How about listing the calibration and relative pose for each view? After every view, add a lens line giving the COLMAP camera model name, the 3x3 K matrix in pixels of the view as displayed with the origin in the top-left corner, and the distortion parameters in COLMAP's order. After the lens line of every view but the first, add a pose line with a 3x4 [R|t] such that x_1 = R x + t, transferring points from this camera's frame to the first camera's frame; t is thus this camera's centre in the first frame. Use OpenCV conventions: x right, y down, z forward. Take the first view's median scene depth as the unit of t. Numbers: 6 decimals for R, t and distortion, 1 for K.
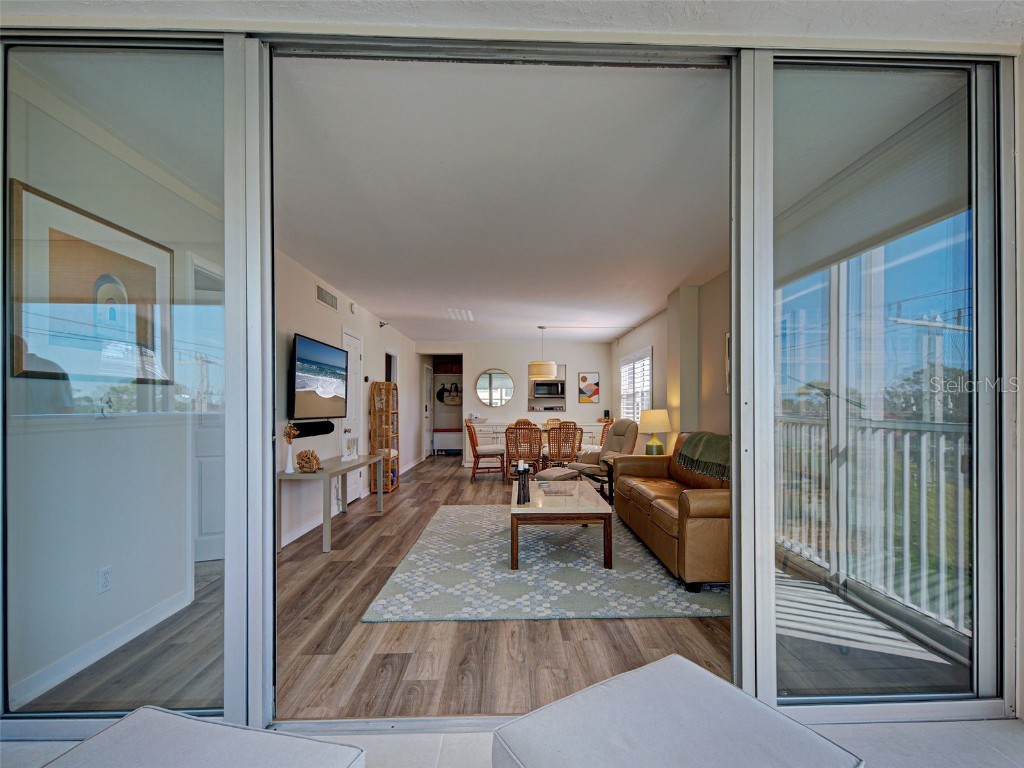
lens RADIAL K [[492.7, 0, 522.5], [0, 492.7, 390.9], [0, 0, 1]] dist [0.009800, -0.002165]
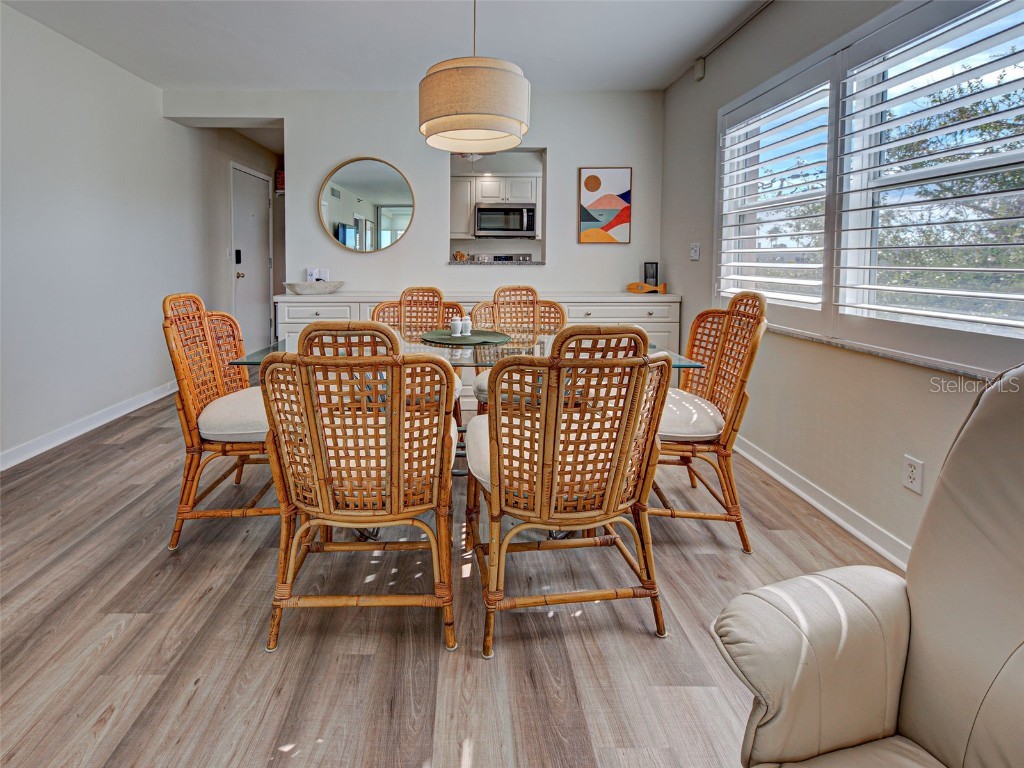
lens RADIAL K [[492.7, 0, 474.5], [0, 492.7, 283.5], [0, 0, 1]] dist [0.009800, -0.002165]
pose [[0.999925, 0.006113, -0.010623, 0.048557], [-0.005216, 0.996573, 0.082549, 0.032791], [0.011091, -0.082487, 0.996530, 0.826415]]
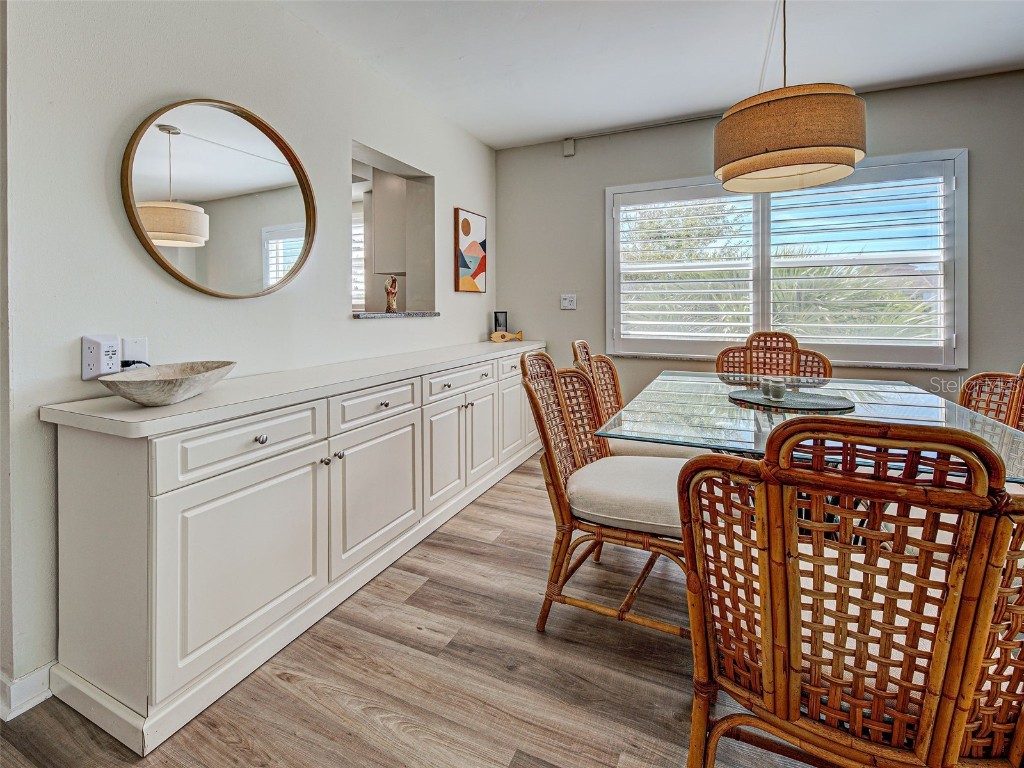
lens RADIAL K [[492.7, 0, 439.6], [0, 492.7, 303.7], [0, 0, 1]] dist [0.009800, -0.002165]
pose [[0.474202, 0.015681, 0.880277, -0.284172], [-0.033080, 0.999453, 0.000017, 0.046187], [-0.879795, -0.029127, 0.474461, 1.156255]]
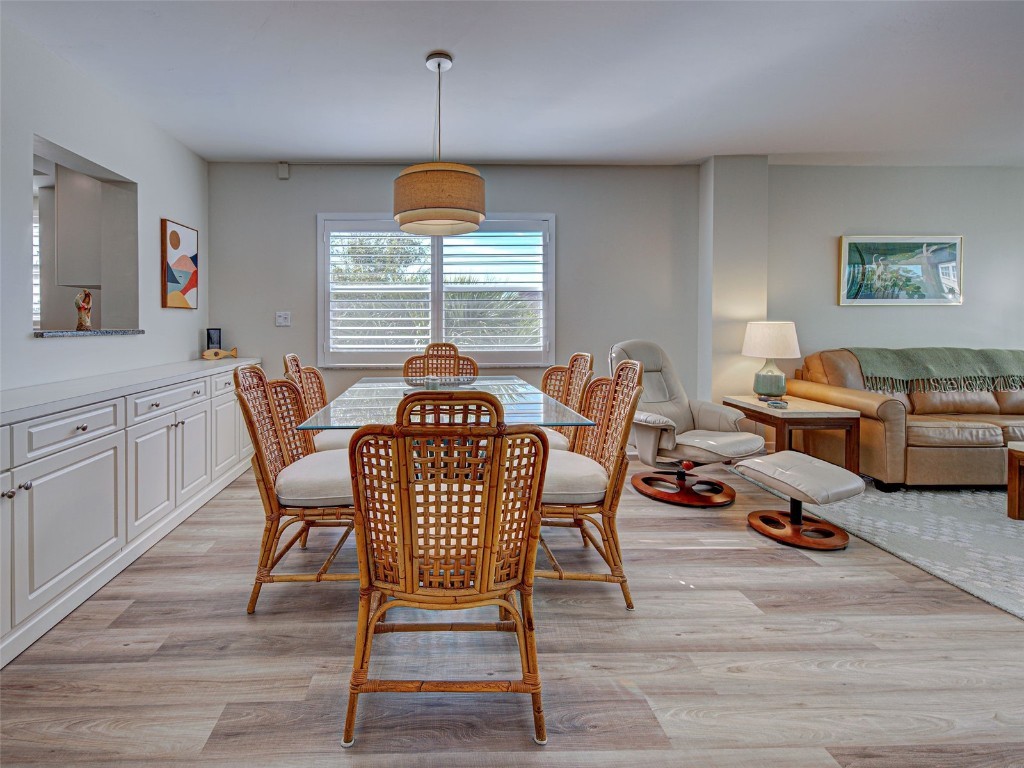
lens RADIAL K [[492.7, 0, 410.3], [0, 492.7, 323.6], [0, 0, 1]] dist [0.009800, -0.002165]
pose [[-0.008062, 0.009100, 0.999926, -0.310627], [-0.030526, 0.999490, -0.009342, 0.045948], [-0.999501, -0.030599, -0.007780, 1.145839]]
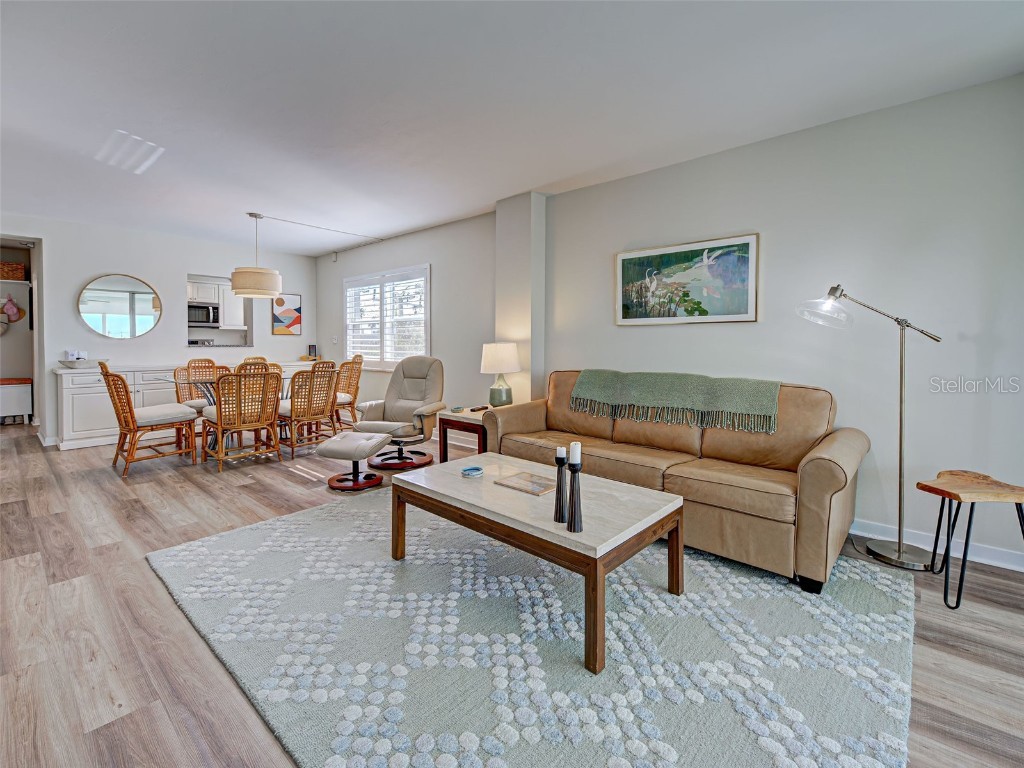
lens RADIAL K [[462.9, 0, 514.8], [0, 462.9, 360.8], [0, 0, 1]] dist [0.008614, -0.002985]
pose [[0.681497, -0.030022, 0.731205, -0.196267], [-0.025682, 0.997562, 0.064894, 0.012701], [-0.731370, -0.063004, 0.679064, 0.374708]]
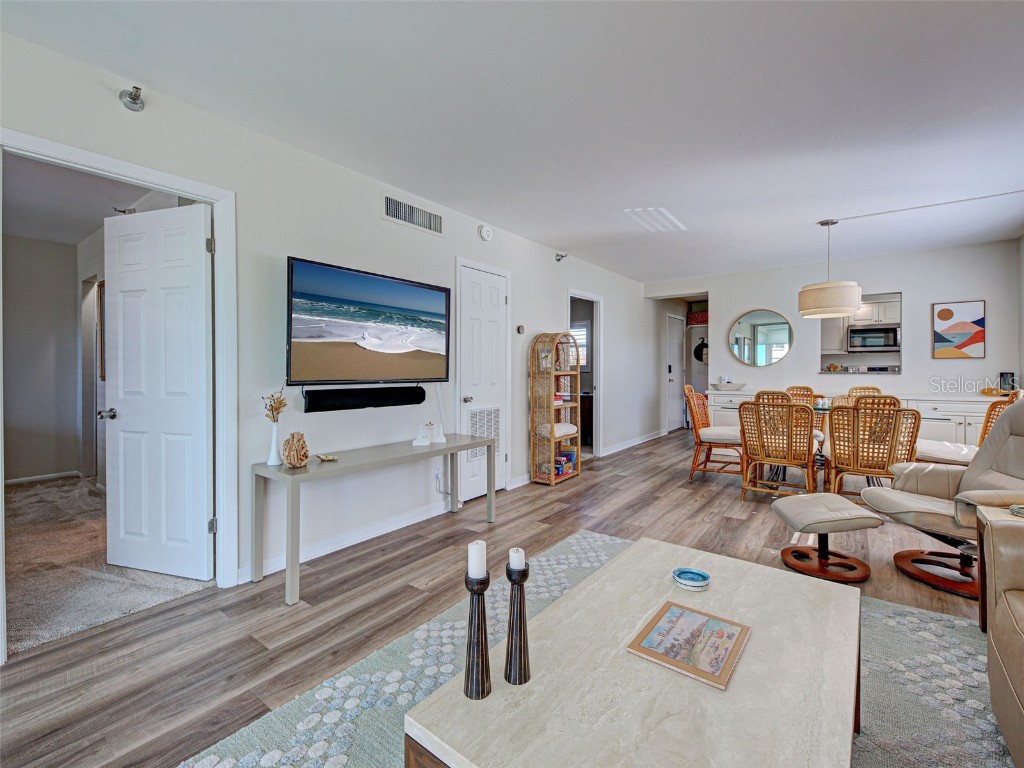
lens RADIAL K [[462.9, 0, 502.4], [0, 462.9, 365.5], [0, 0, 1]] dist [0.008614, -0.002985]
pose [[0.776265, -0.004376, -0.630391, 0.094716], [0.022293, 0.999541, 0.020513, 0.014260], [0.630012, -0.029977, 0.776007, 0.406064]]
